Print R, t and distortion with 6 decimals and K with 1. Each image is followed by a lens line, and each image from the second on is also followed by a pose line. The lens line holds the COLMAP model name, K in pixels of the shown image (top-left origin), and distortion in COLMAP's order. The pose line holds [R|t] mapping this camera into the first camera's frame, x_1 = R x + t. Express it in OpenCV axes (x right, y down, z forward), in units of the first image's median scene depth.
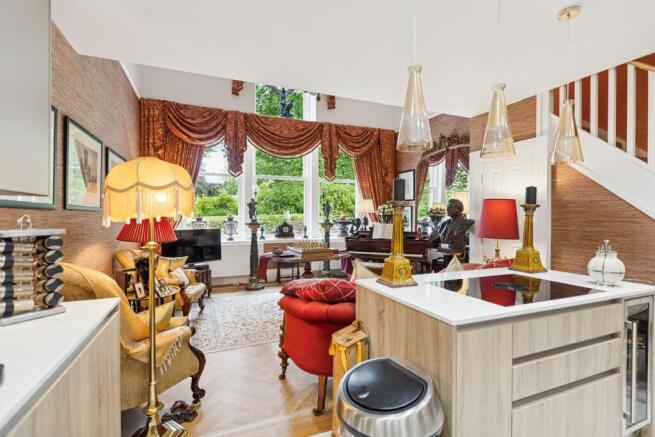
lens RADIAL K [[304.7, 0, 328.8], [0, 304.7, 216.9], [0, 0, 1]] dist [-0.000021, -0.000865]
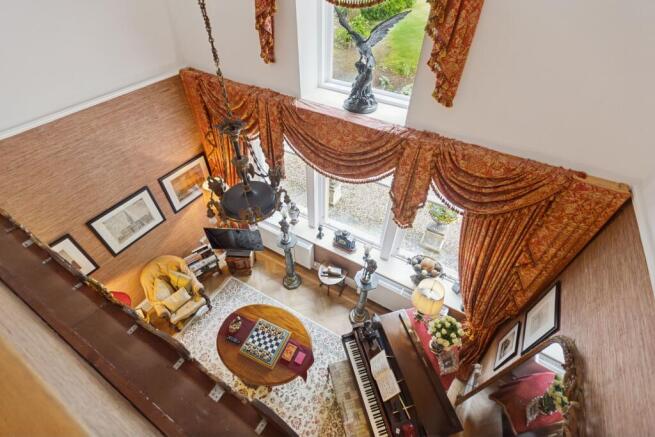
lens RADIAL K [[304.7, 0, 328.8], [0, 304.7, 216.9], [0, 0, 1]] dist [-0.000021, -0.000865]
pose [[0.595702, 0.569648, -0.566251, 0.254911], [-0.004934, 0.707571, 0.706625, -0.577604], [0.803190, -0.418144, 0.424312, 0.673413]]
